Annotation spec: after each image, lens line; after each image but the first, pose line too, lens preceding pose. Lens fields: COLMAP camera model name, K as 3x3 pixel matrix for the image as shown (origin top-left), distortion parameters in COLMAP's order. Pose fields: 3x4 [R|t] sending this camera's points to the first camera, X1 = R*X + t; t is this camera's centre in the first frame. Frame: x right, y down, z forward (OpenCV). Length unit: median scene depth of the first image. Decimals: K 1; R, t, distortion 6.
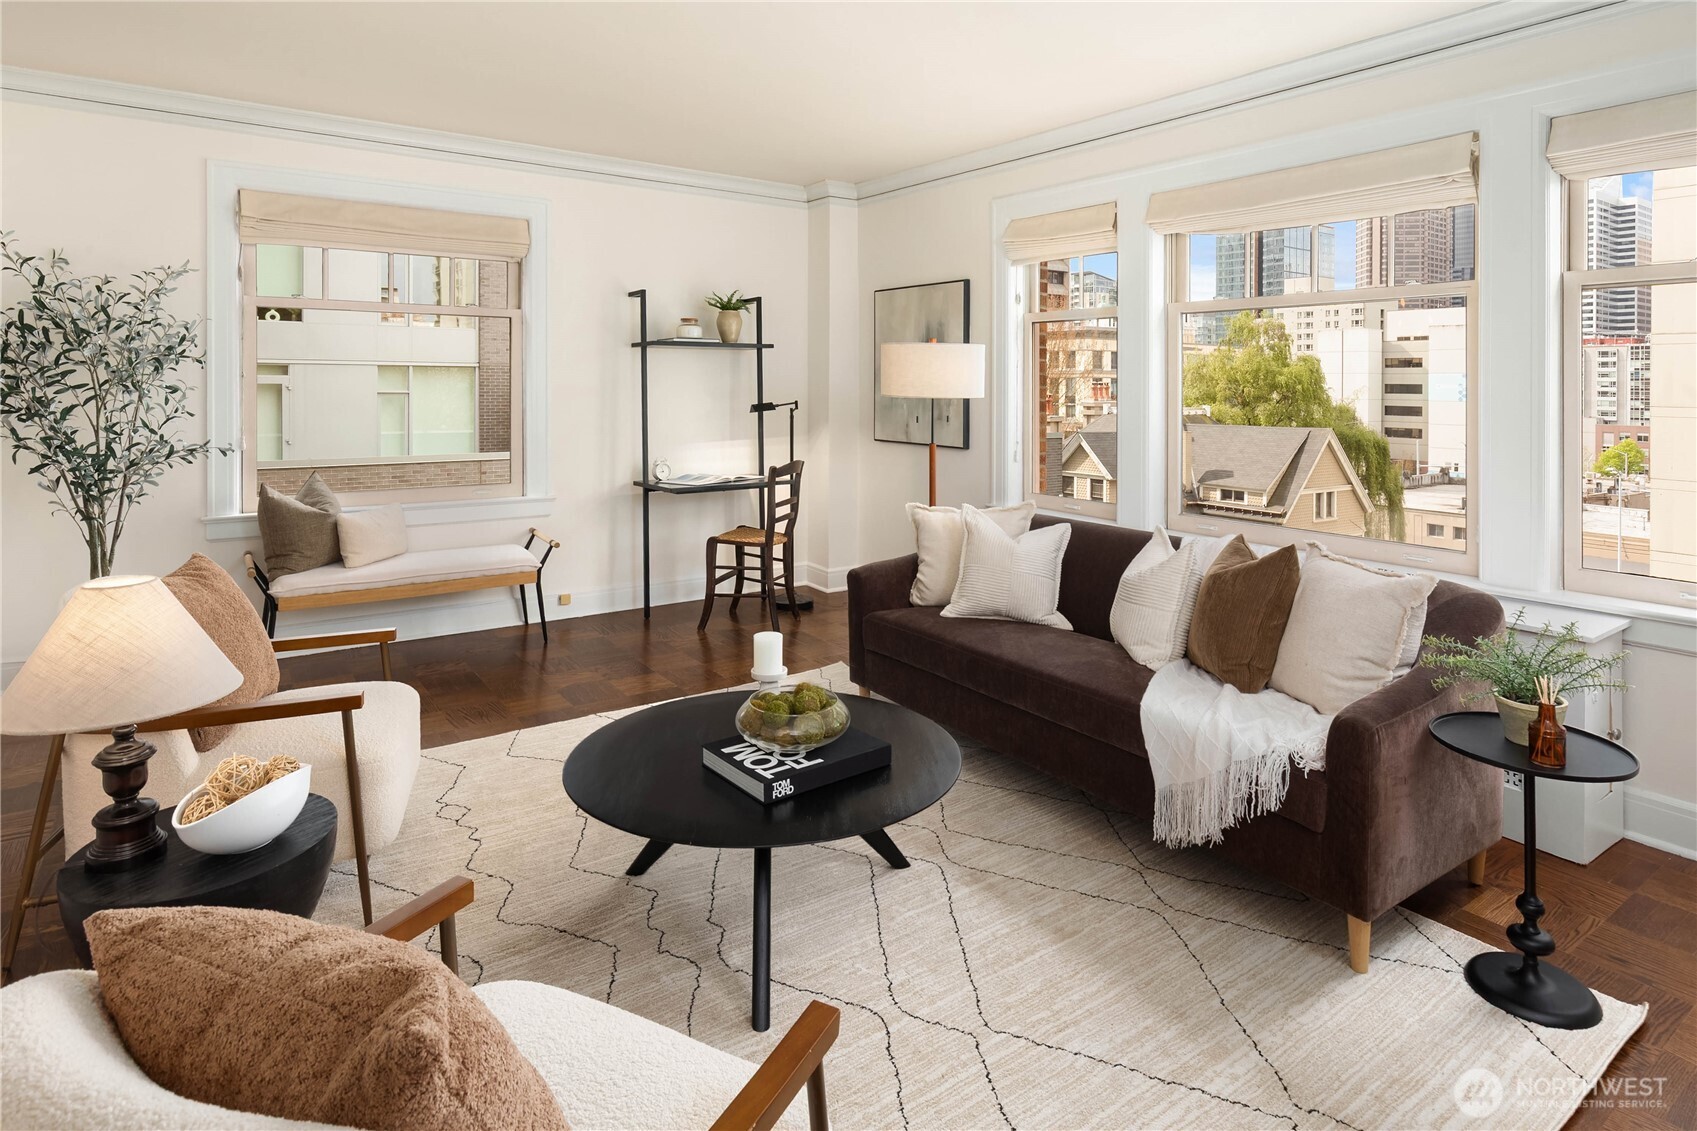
lens RADIAL K [[926.0, 0, 848.5], [0, 926.0, 565.5], [0, 0, 1]] dist [-0.002520, -0.000431]
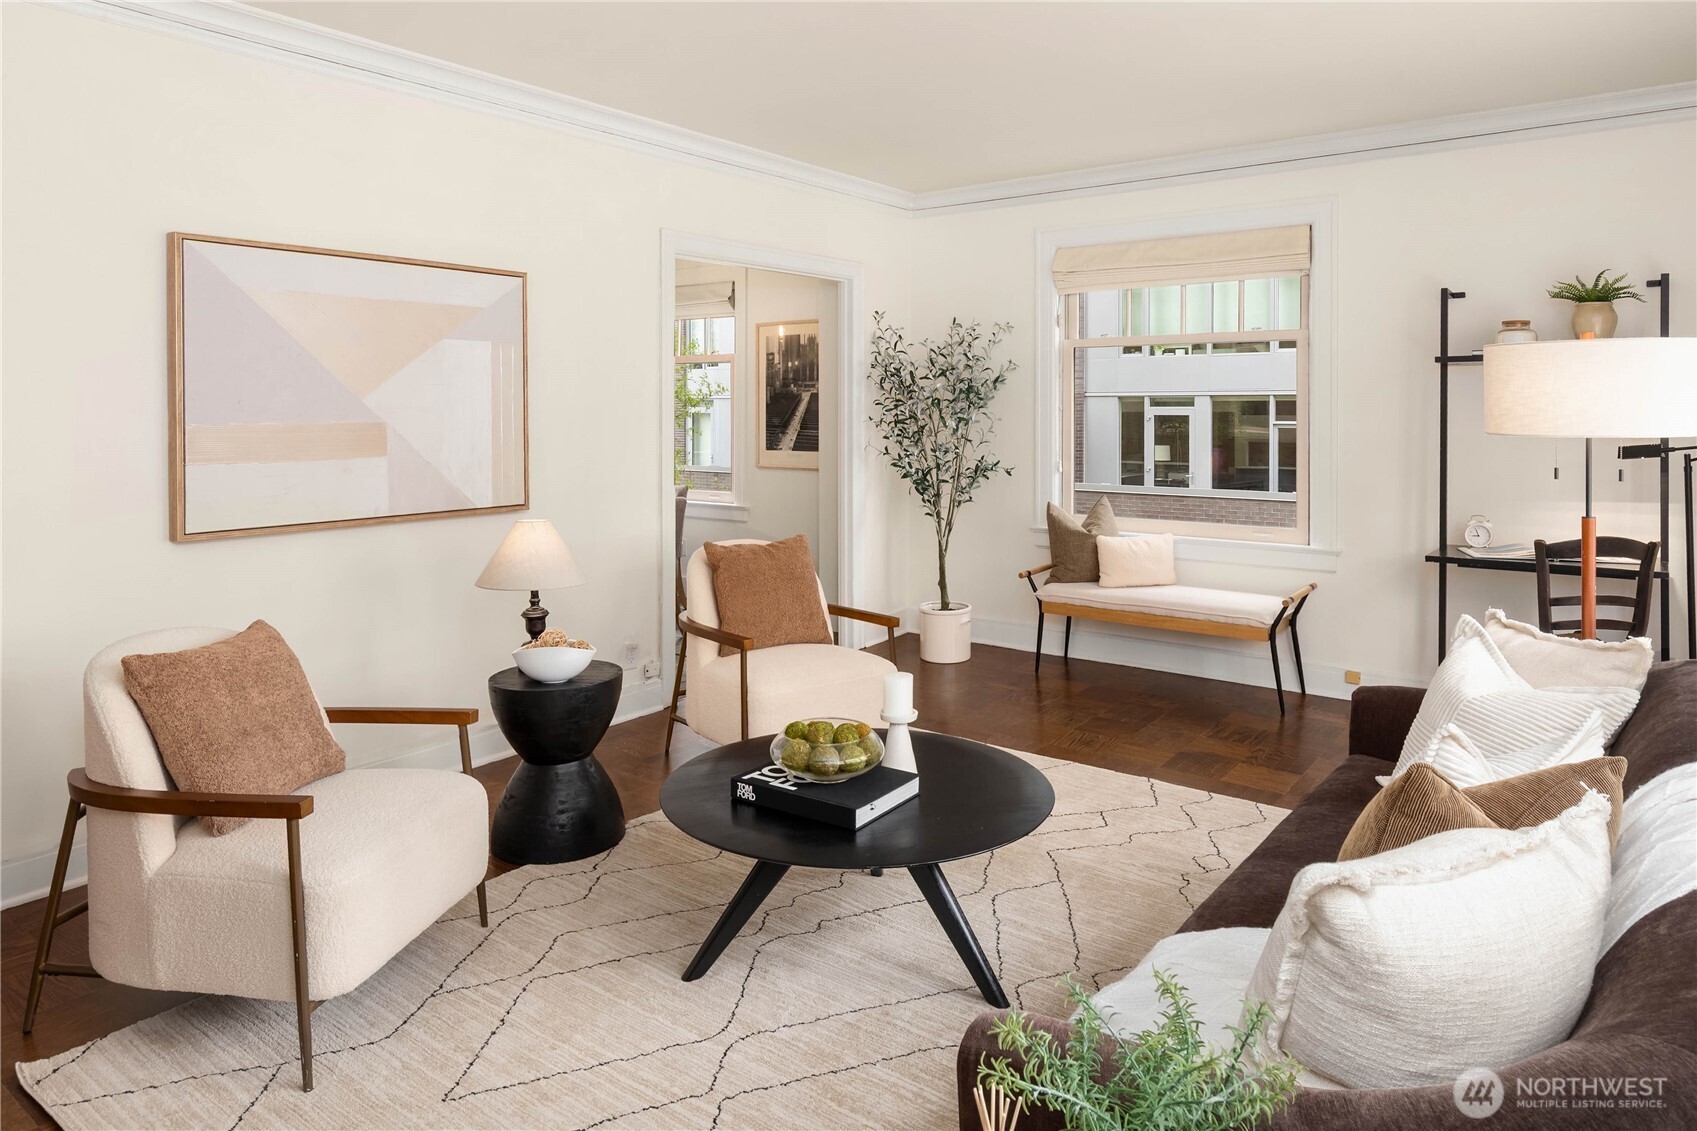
lens RADIAL K [[1099.5, 0, 848.5], [0, 1099.5, 565.5], [0, 0, 1]] dist [0.001227, 0.000483]
pose [[0.288741, 0.126907, -0.948959, 0.587078], [-0.184073, 0.980043, 0.075056, -0.065116], [0.939545, 0.153006, 0.306339, 0.352848]]
